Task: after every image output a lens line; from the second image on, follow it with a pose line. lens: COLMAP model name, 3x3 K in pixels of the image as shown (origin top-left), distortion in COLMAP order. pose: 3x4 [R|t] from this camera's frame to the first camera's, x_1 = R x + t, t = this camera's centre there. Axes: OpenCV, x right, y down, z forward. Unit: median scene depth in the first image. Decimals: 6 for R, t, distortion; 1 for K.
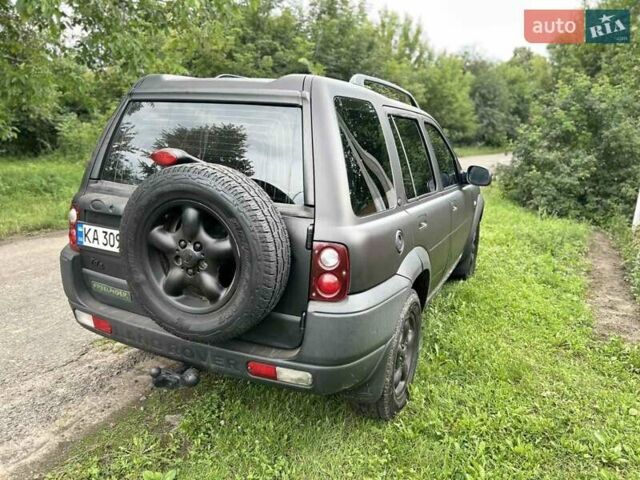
lens RADIAL K [[487.7, 0, 320.0], [0, 487.7, 240.0], [0, 0, 1]] dist [0.018201, -0.002393]
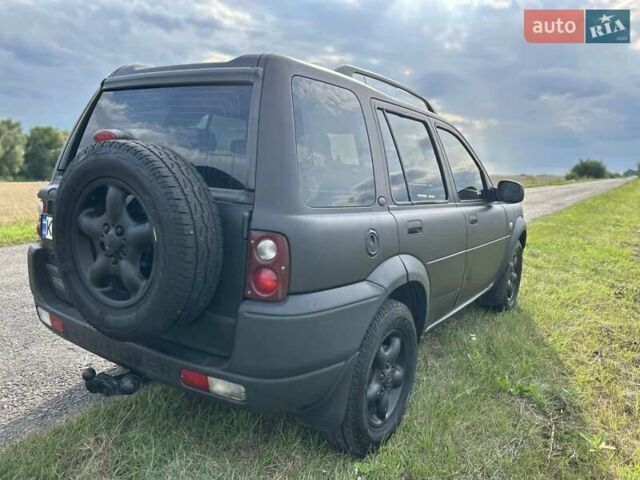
lens RADIAL K [[480.8, 0, 320.0], [0, 480.8, 240.0], [0, 0, 1]] dist [0.008073, -0.006331]
pose [[0.988947, 0.027812, -0.145640, 0.232484], [-0.039107, 0.996396, -0.075274, 0.078602], [0.143022, 0.080138, 0.986470, 0.175170]]
